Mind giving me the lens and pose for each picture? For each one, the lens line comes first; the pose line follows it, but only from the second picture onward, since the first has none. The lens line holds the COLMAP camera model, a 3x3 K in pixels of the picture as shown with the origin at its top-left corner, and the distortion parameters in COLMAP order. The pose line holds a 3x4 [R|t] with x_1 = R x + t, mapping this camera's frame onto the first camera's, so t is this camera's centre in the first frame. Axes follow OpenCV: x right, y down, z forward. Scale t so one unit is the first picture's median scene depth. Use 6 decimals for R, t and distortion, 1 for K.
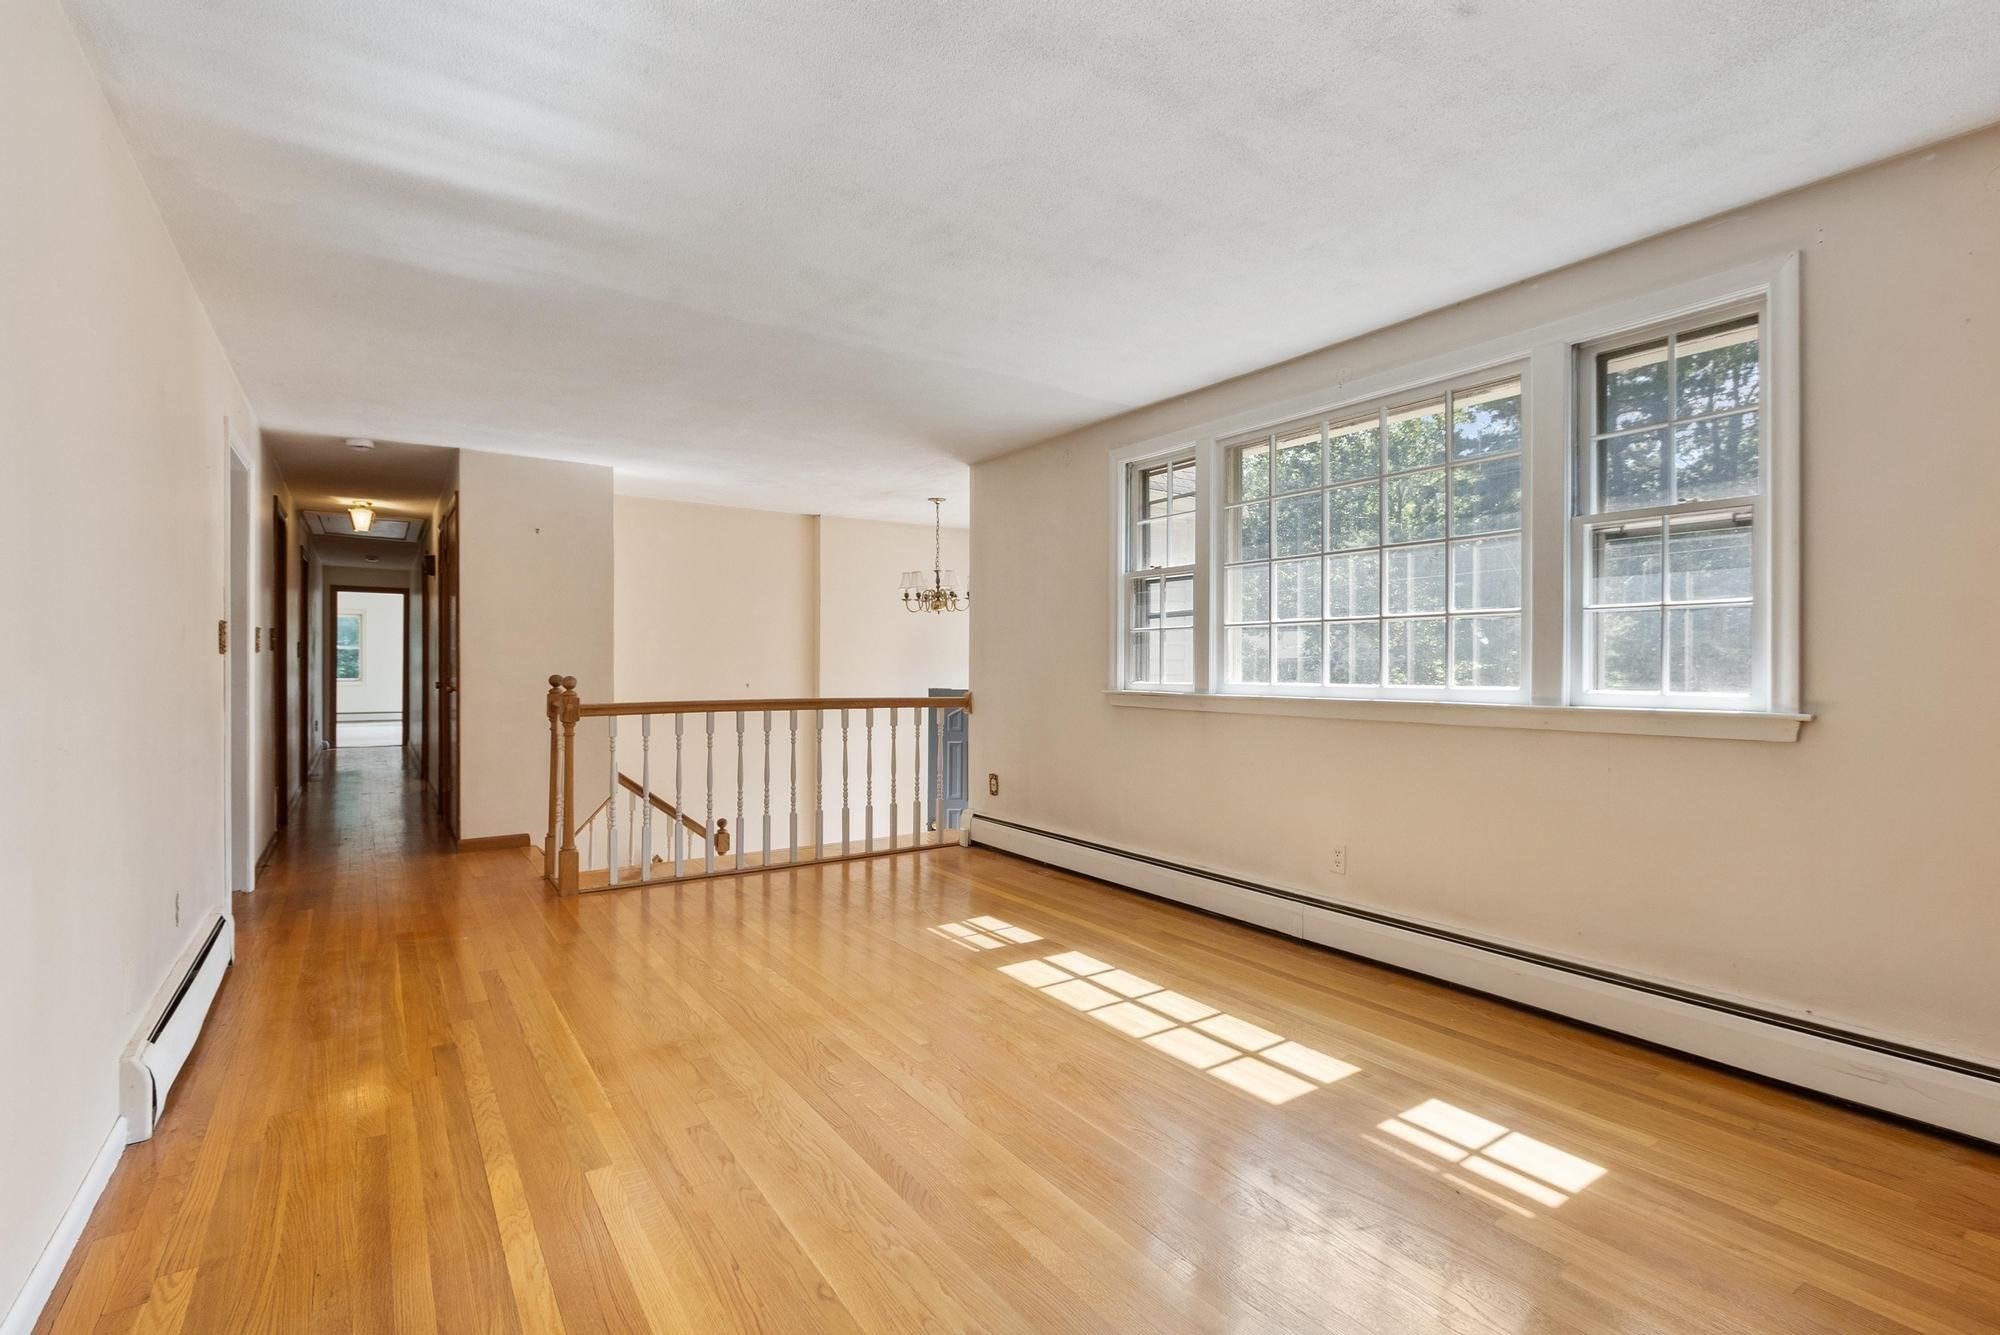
lens RADIAL K [[883.4, 0, 989.0], [0, 883.4, 668.1], [0, 0, 1]] dist [-0.001359, 0.000121]
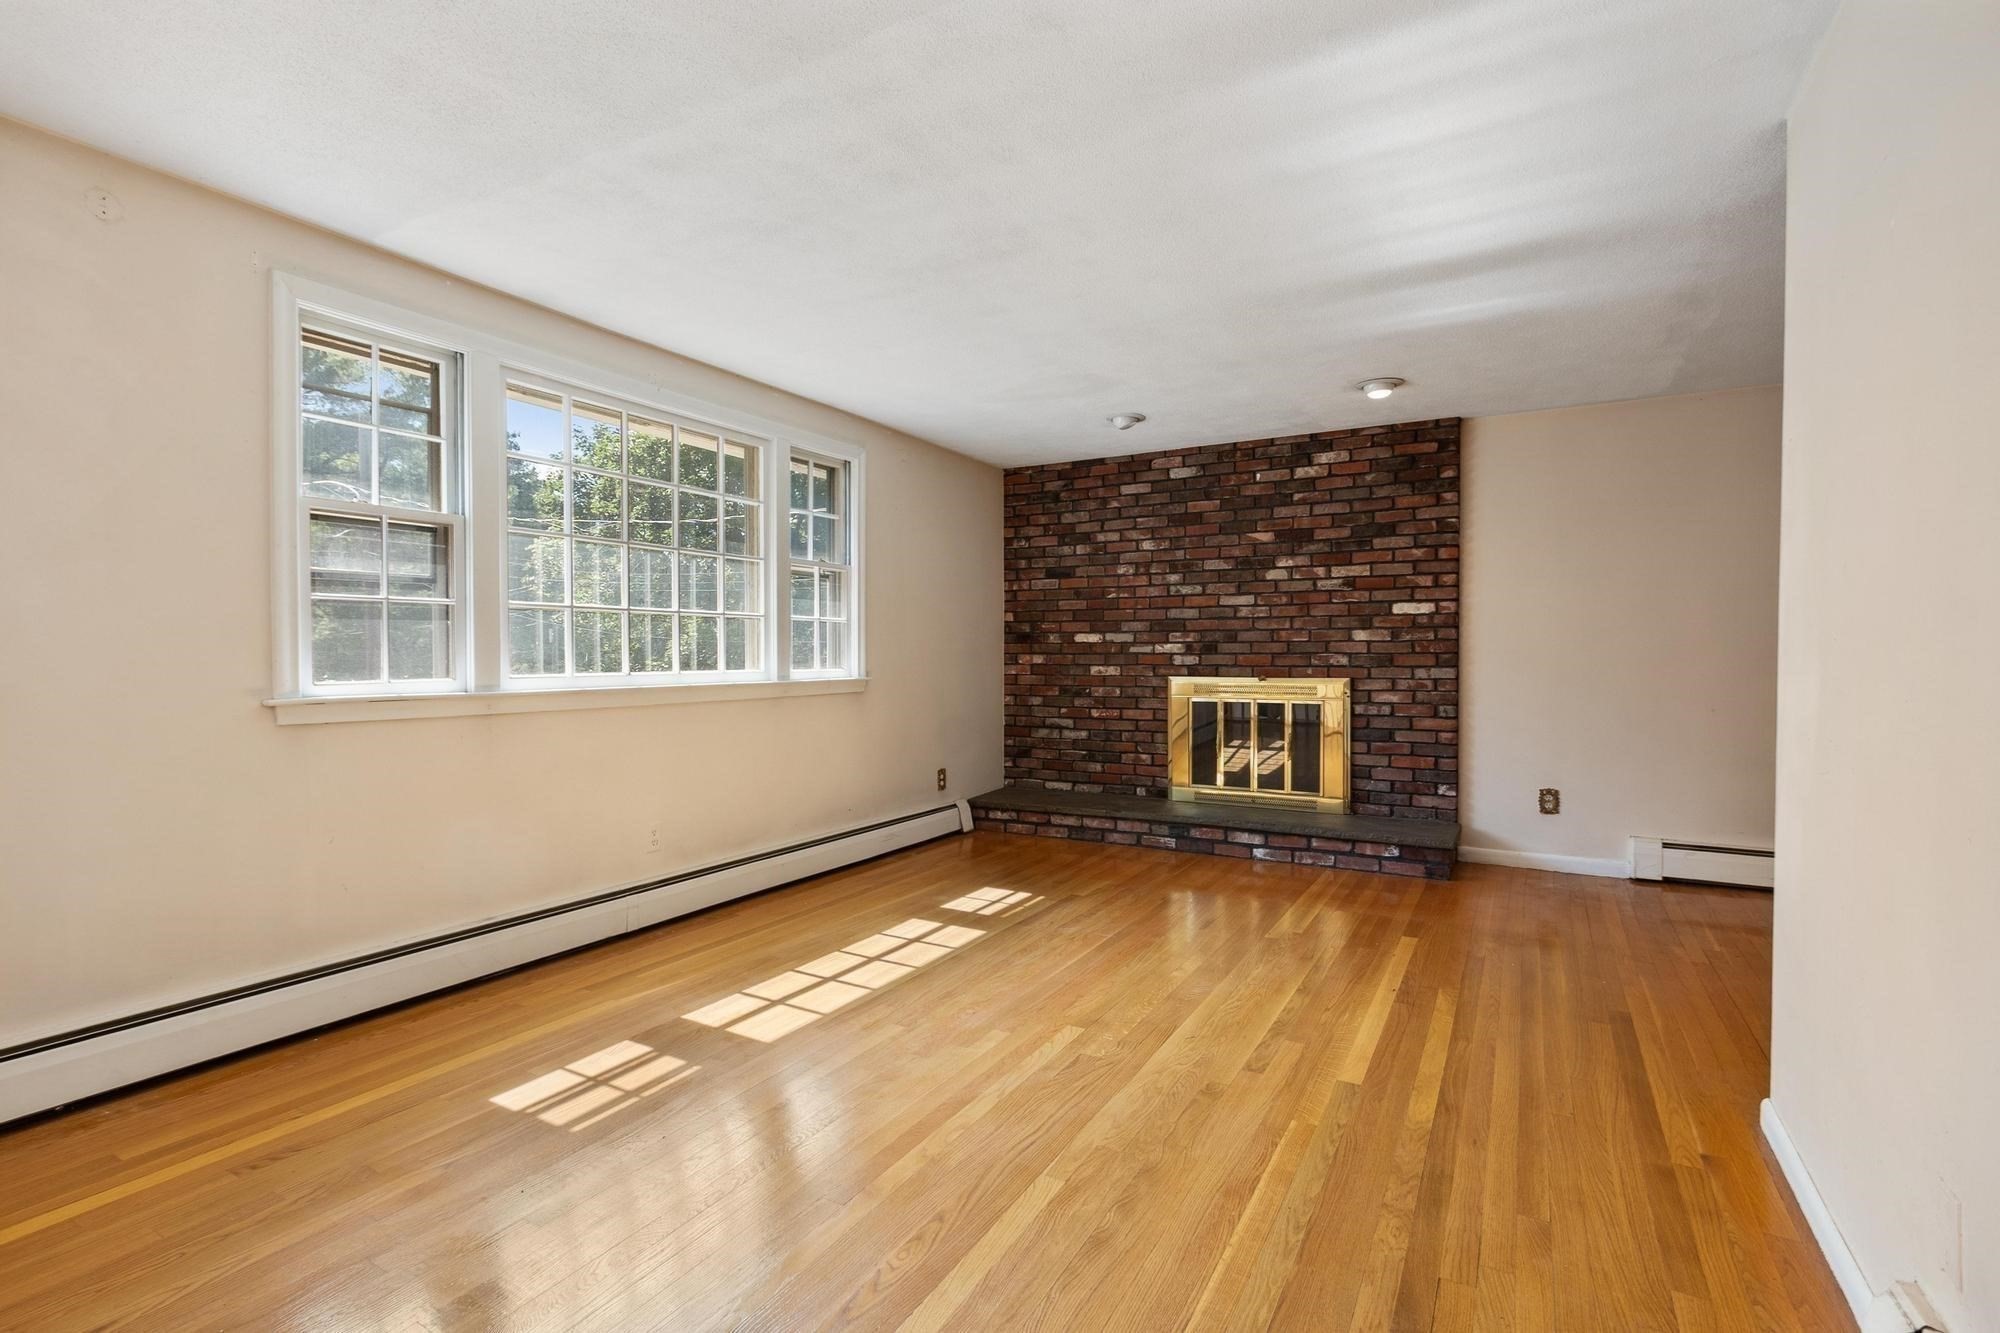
lens RADIAL K [[915.1, 0, 983.9], [0, 915.1, 660.8], [0, 0, 1]] dist [-0.001357, -0.000511]
pose [[-0.410477, -0.008432, 0.911832, -0.880171], [0.002536, 0.999943, 0.010388, -0.006144], [-0.911867, 0.006577, -0.410432, 1.265758]]
